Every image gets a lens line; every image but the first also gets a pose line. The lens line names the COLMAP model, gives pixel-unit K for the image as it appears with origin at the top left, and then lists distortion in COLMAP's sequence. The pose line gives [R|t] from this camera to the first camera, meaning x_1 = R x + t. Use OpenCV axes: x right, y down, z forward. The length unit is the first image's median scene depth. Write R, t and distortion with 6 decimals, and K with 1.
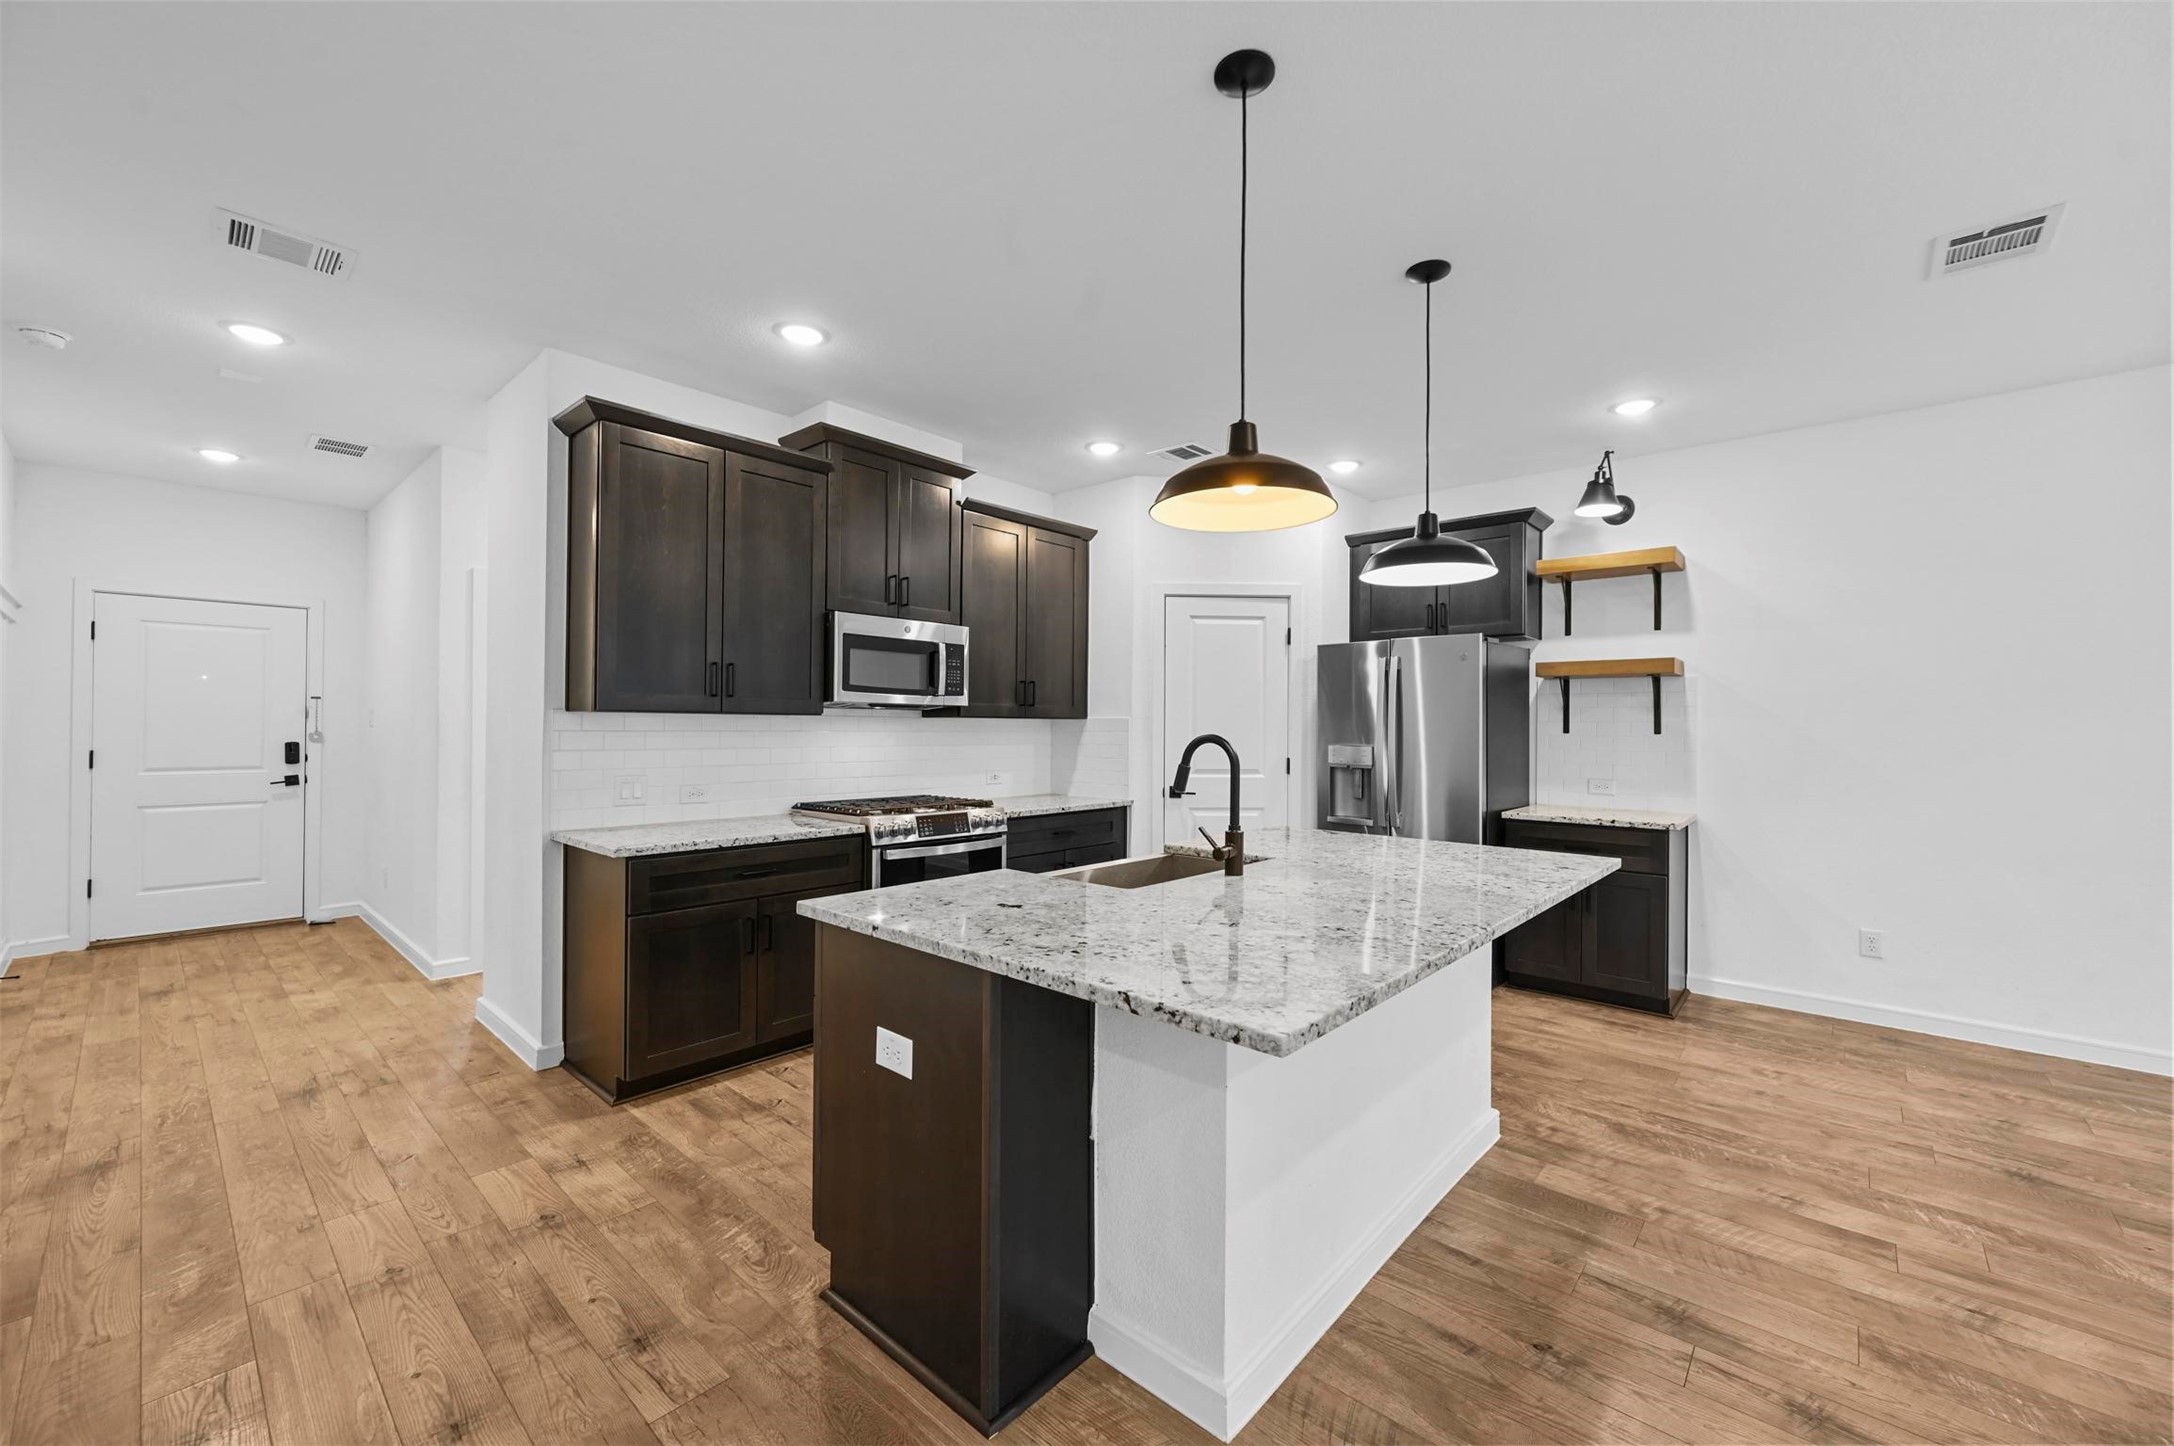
lens RADIAL K [[857.6, 0, 1088.7], [0, 857.6, 721.1], [0, 0, 1]] dist [-0.000189, 0.000353]
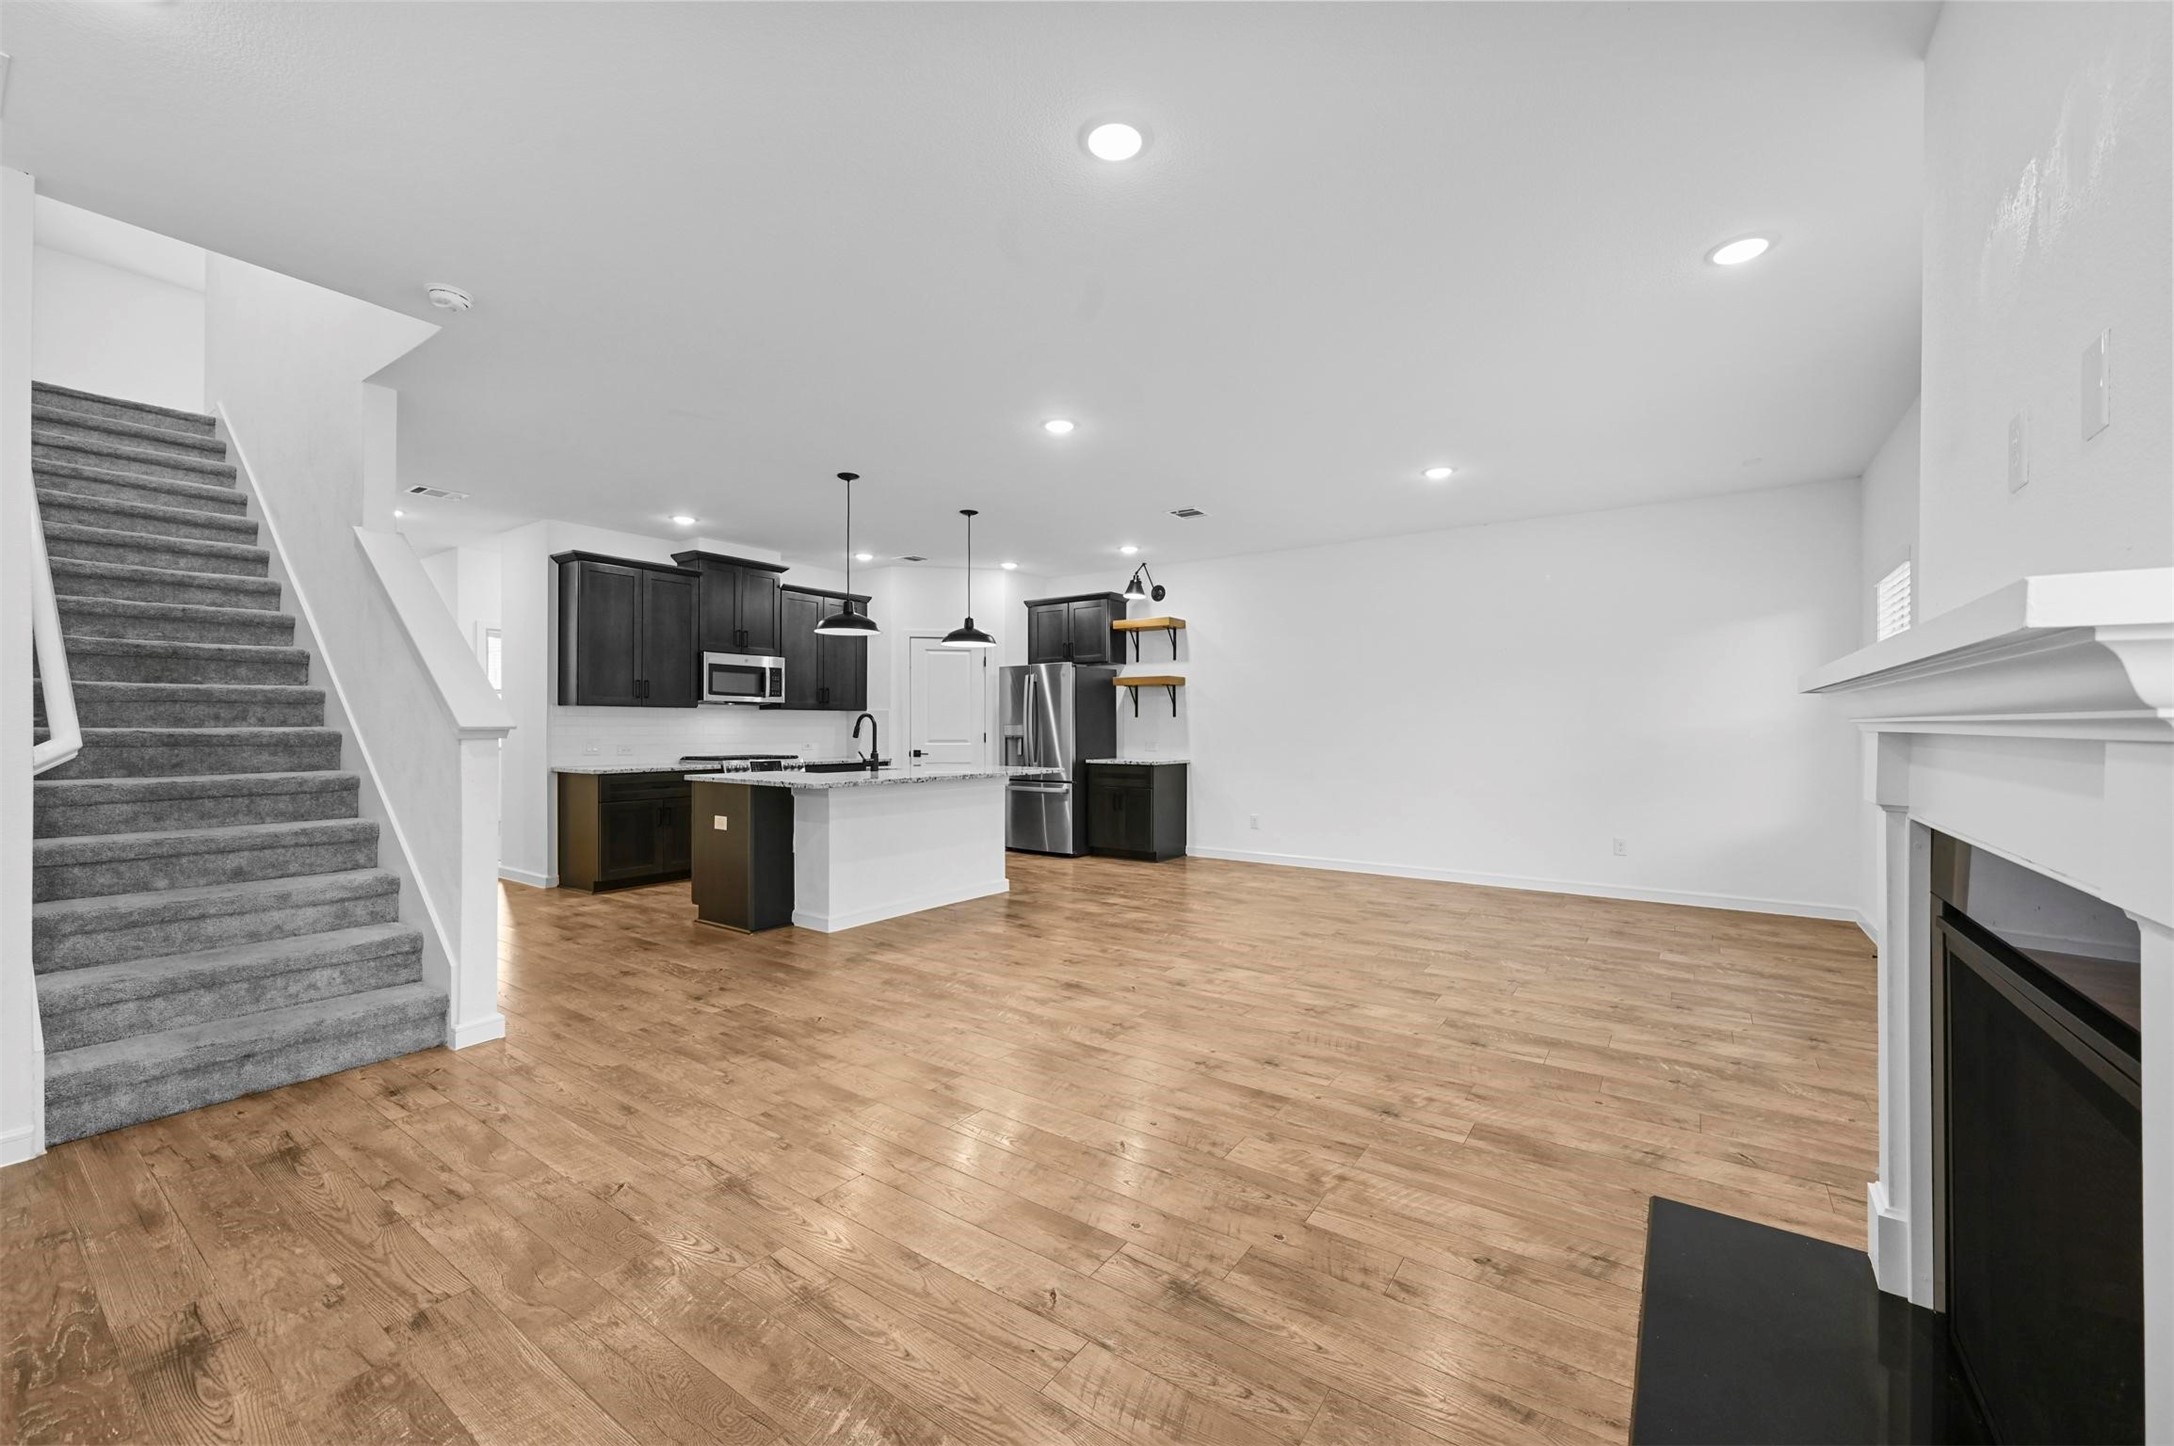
lens RADIAL K [[857.6, 0, 1095.5], [0, 857.6, 728.1], [0, 0, 1]] dist [-0.000189, 0.000353]
pose [[0.992585, -0.005419, 0.121429, 0.311294], [0.004378, 0.999951, 0.008838, 0.024447], [-0.121471, -0.008241, 0.992561, -0.924949]]
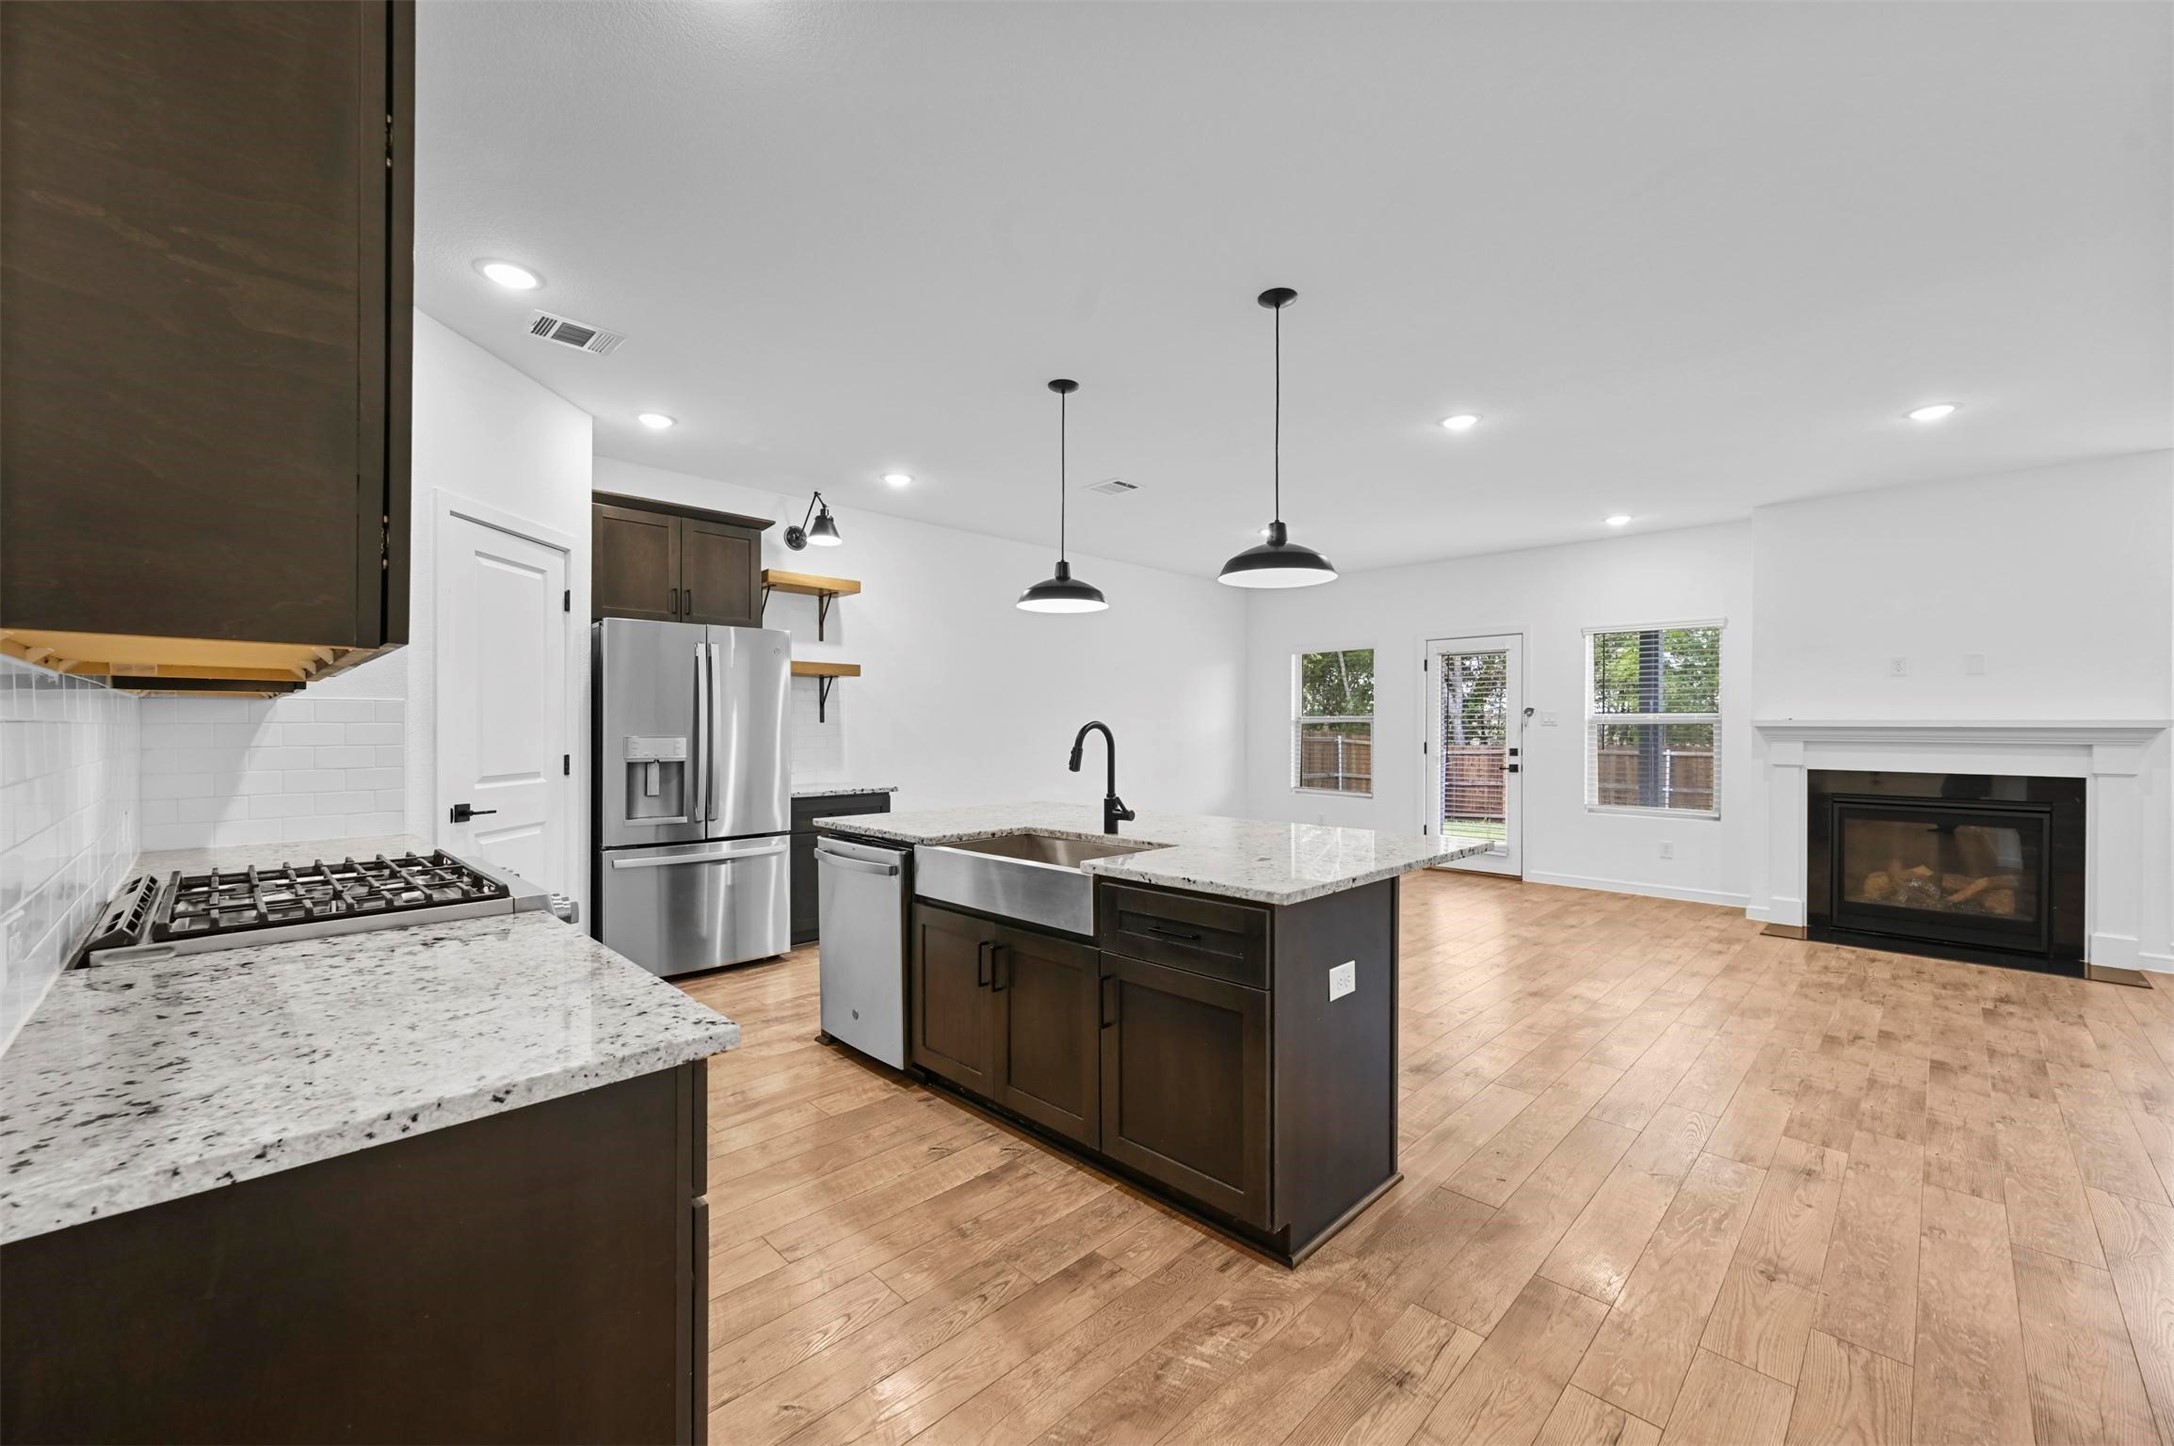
lens RADIAL K [[857.6, 0, 1096.2], [0, 857.6, 734.0], [0, 0, 1]] dist [-0.000189, 0.000353]
pose [[0.048150, -0.014508, 0.998735, -0.682552], [-0.007996, 0.999857, 0.014910, 0.010106], [-0.998808, -0.008704, 0.048027, 0.608367]]
